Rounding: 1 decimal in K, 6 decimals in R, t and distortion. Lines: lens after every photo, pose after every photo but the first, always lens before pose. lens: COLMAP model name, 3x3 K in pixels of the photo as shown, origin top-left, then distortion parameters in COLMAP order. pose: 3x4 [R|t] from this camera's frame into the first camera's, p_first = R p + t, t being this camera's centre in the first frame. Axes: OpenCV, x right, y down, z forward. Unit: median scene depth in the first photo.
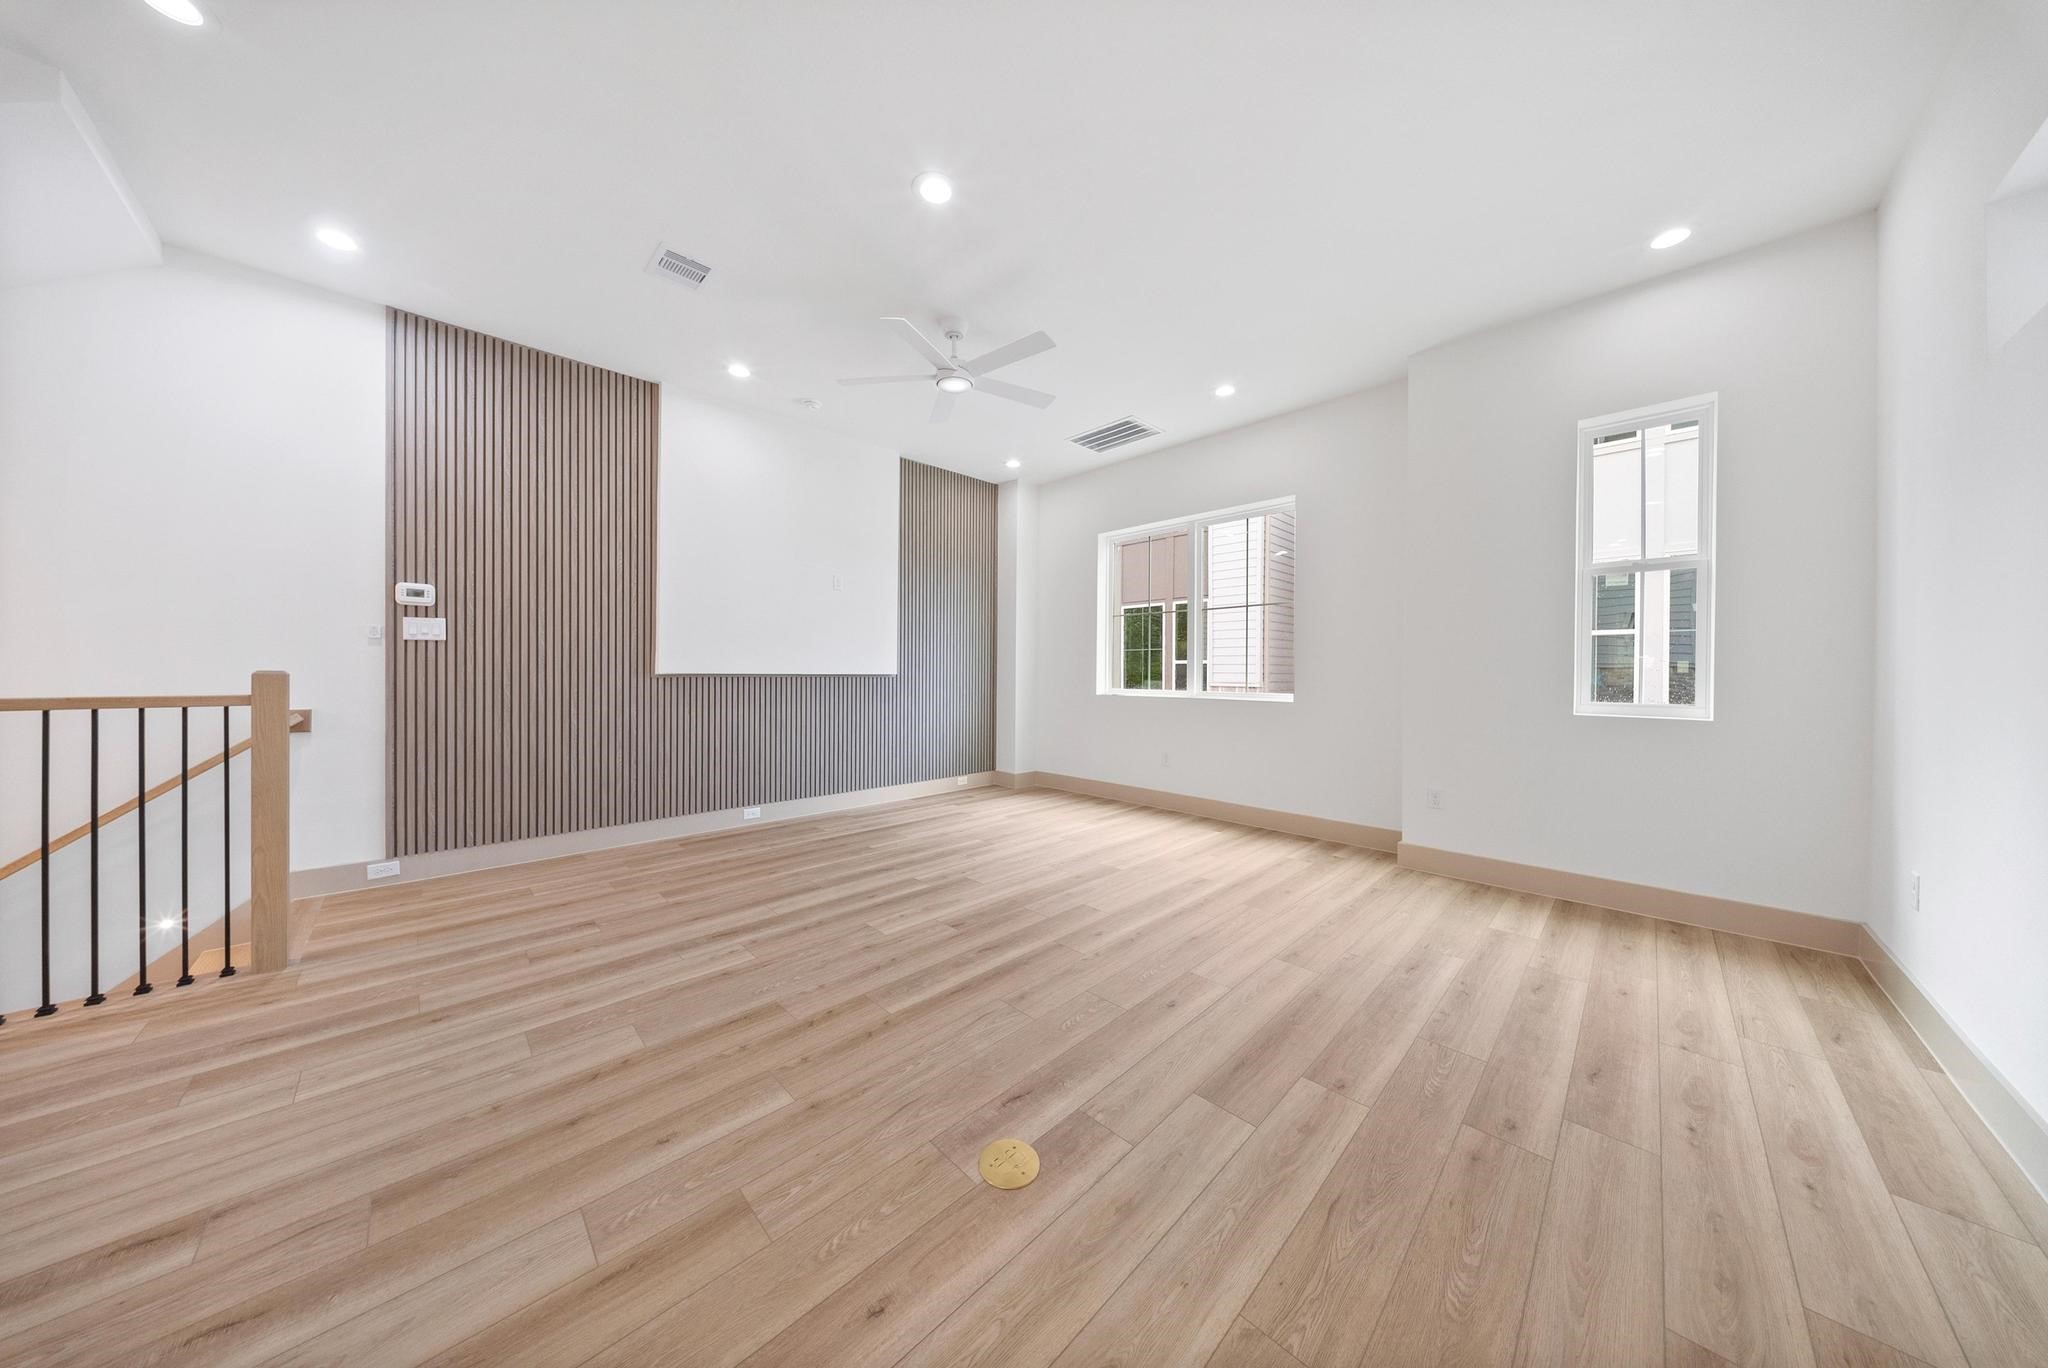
lens RADIAL K [[614.5, 0, 1021.2], [0, 614.5, 674.7], [0, 0, 1]] dist [0.000994, -0.001087]
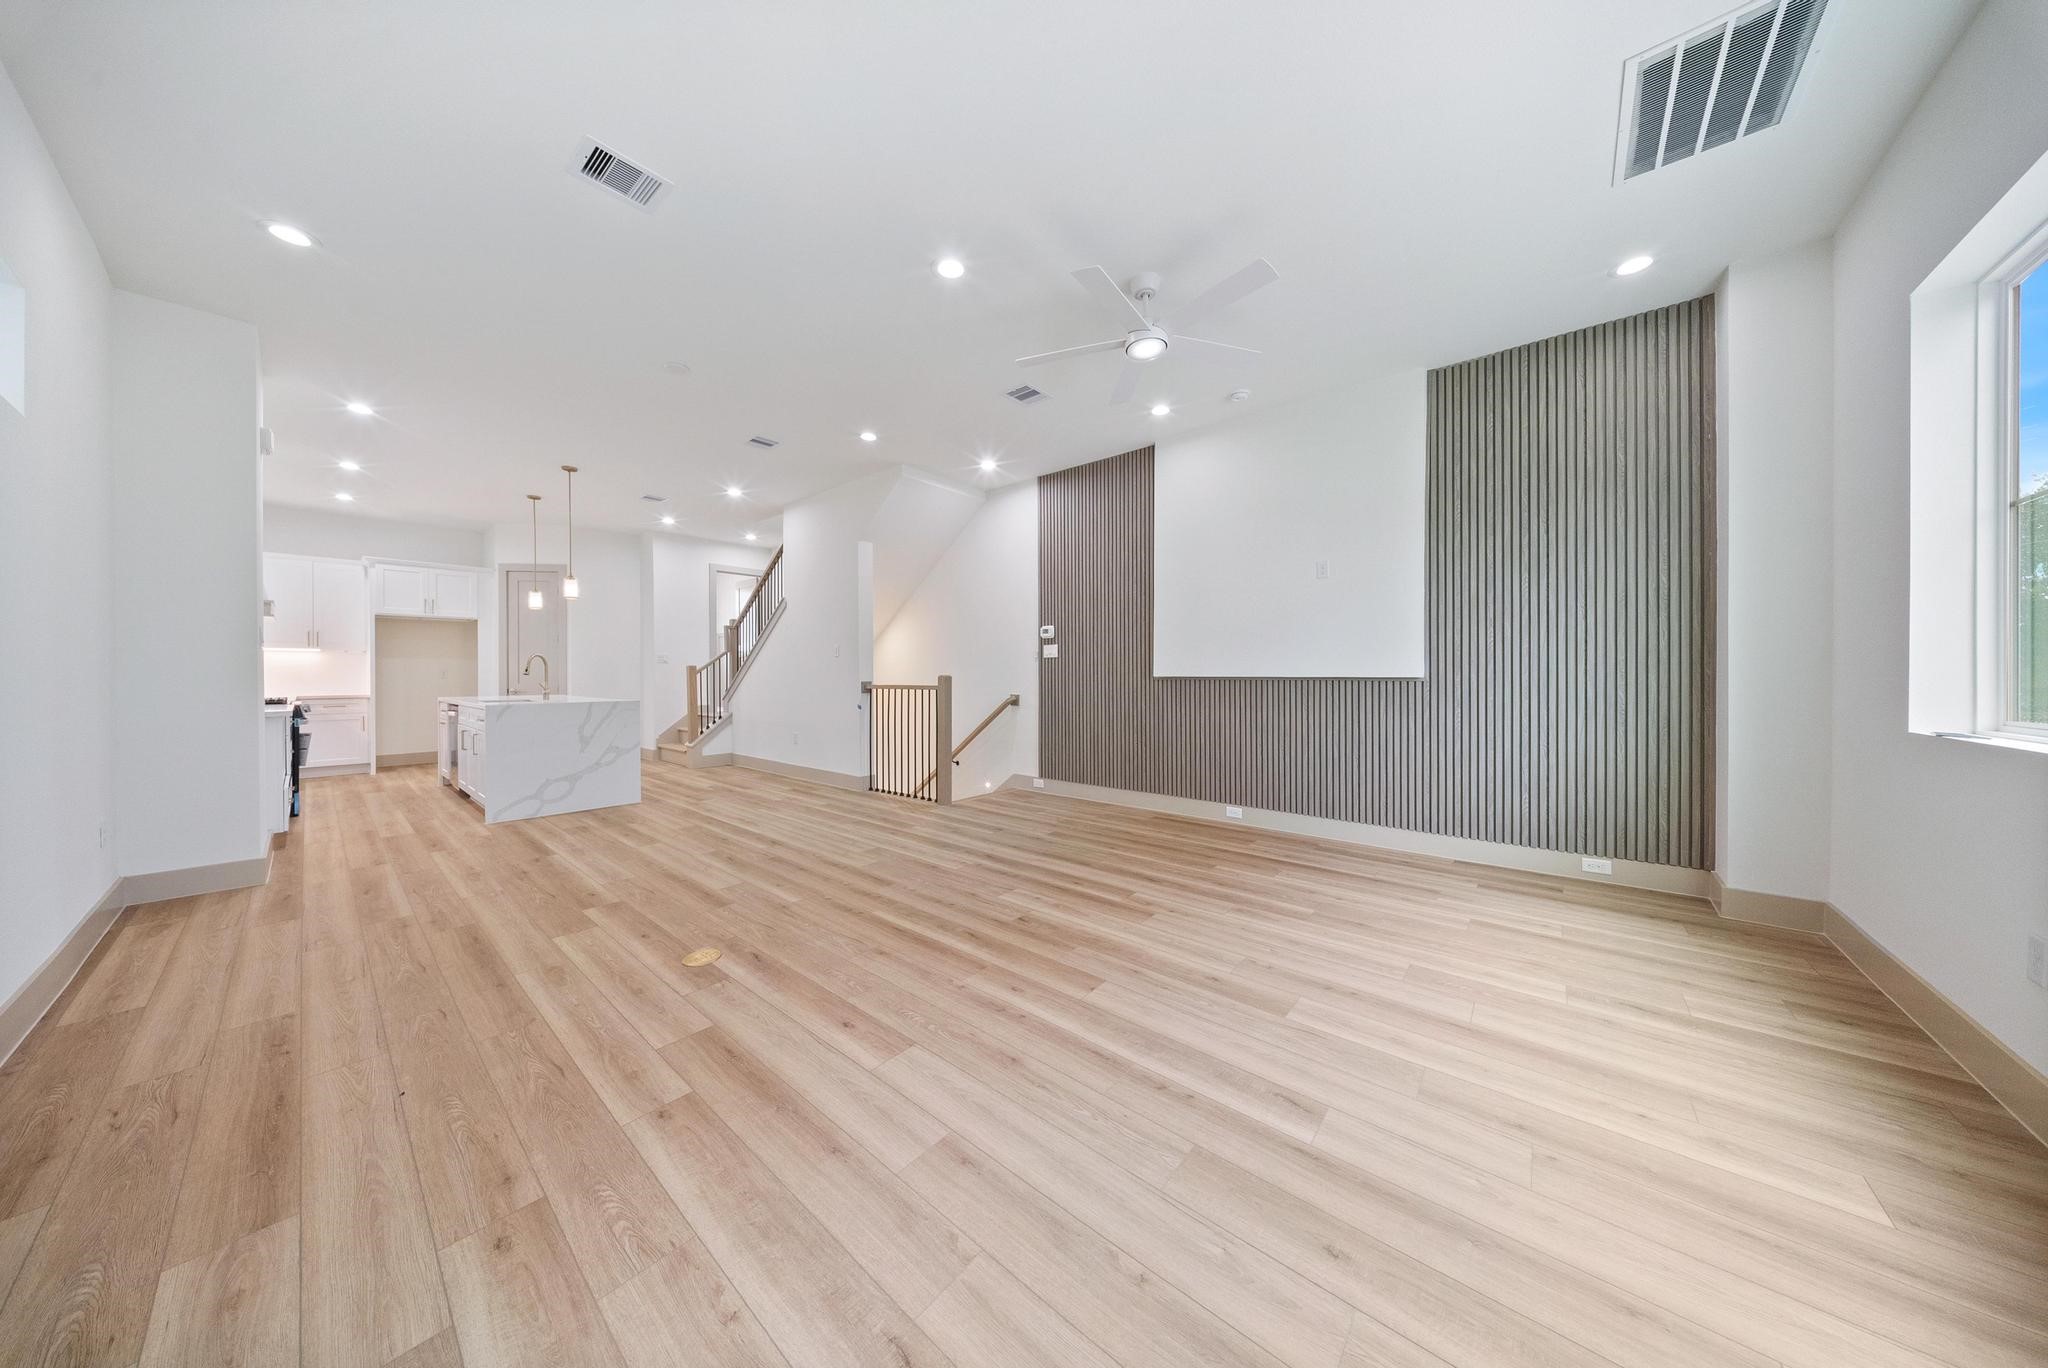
lens RADIAL K [[614.5, 0, 1006.8], [0, 614.5, 674.8], [0, 0, 1]] dist [0.000994, -0.001087]
pose [[0.078514, -0.003436, -0.996907, 0.880236], [-0.003116, 0.999988, -0.003692, 0.001025], [0.996908, 0.003396, 0.078502, 0.851328]]
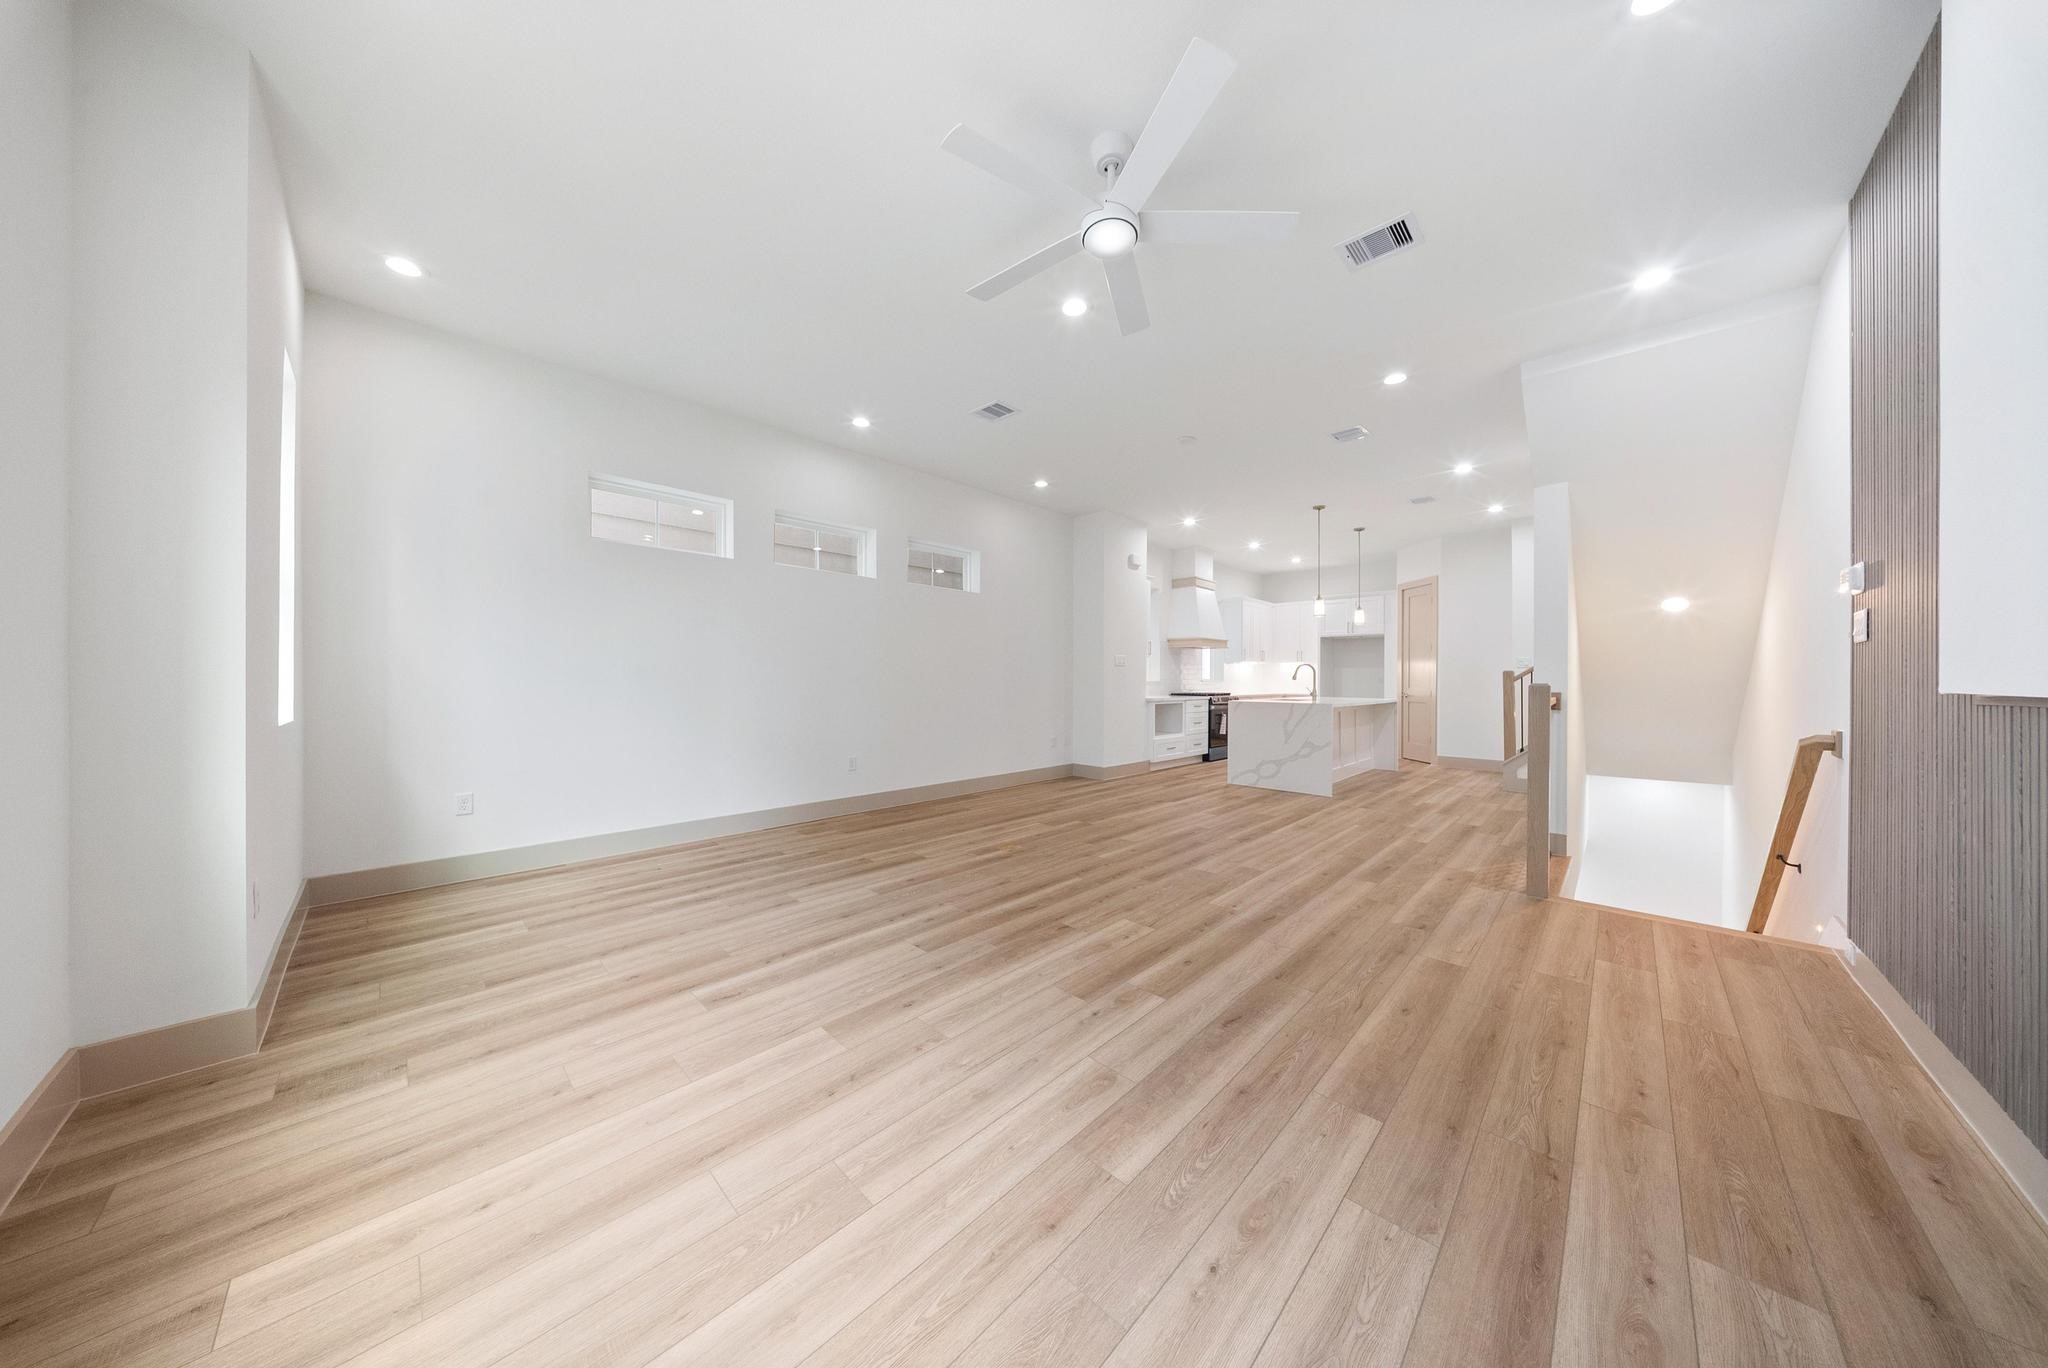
lens RADIAL K [[614.5, 0, 1024.3], [0, 614.5, 675.5], [0, 0, 1]] dist [0.000994, -0.001087]
pose [[-0.999581, -0.011856, -0.026416, -0.006333], [-0.011927, 0.999926, 0.002531, -0.011902], [0.026385, 0.002845, -0.999648, 1.926757]]
